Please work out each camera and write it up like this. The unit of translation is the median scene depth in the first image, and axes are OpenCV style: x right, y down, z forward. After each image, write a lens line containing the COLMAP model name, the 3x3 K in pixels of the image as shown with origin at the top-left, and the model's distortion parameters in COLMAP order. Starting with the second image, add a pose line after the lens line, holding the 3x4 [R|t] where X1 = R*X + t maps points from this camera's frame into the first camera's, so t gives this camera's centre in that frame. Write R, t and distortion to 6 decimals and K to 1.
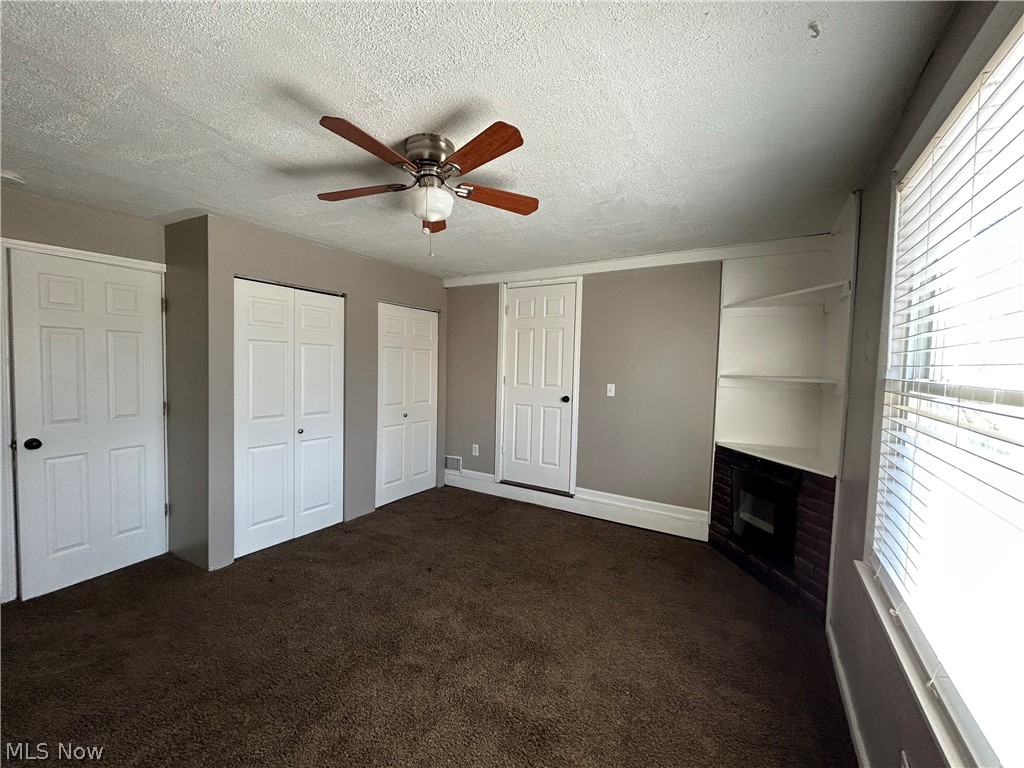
lens RADIAL K [[415.0, 0, 509.2], [0, 415.0, 381.4], [0, 0, 1]] dist [-0.001175, 0.000430]
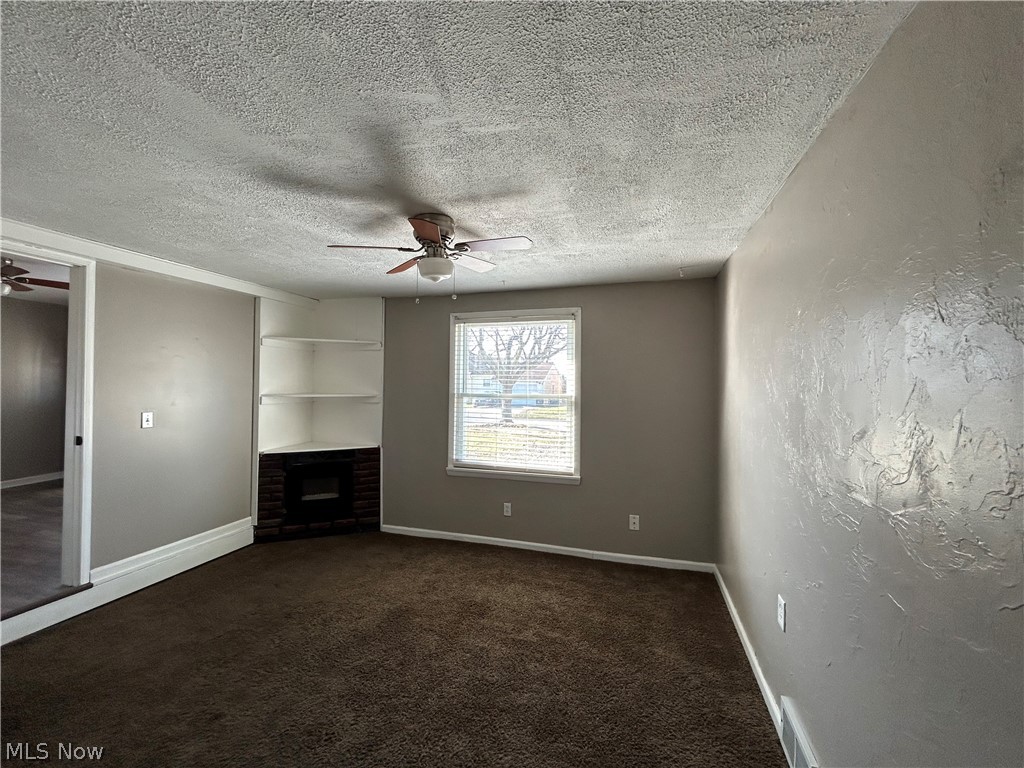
lens RADIAL K [[415.0, 0, 509.2], [0, 415.0, 381.4], [0, 0, 1]] dist [-0.001175, 0.000430]
pose [[-0.247006, -0.017950, 0.968848, -0.803451], [0.023487, 0.999424, 0.024505, -0.064380], [-0.968729, 0.028808, -0.246442, 0.612659]]
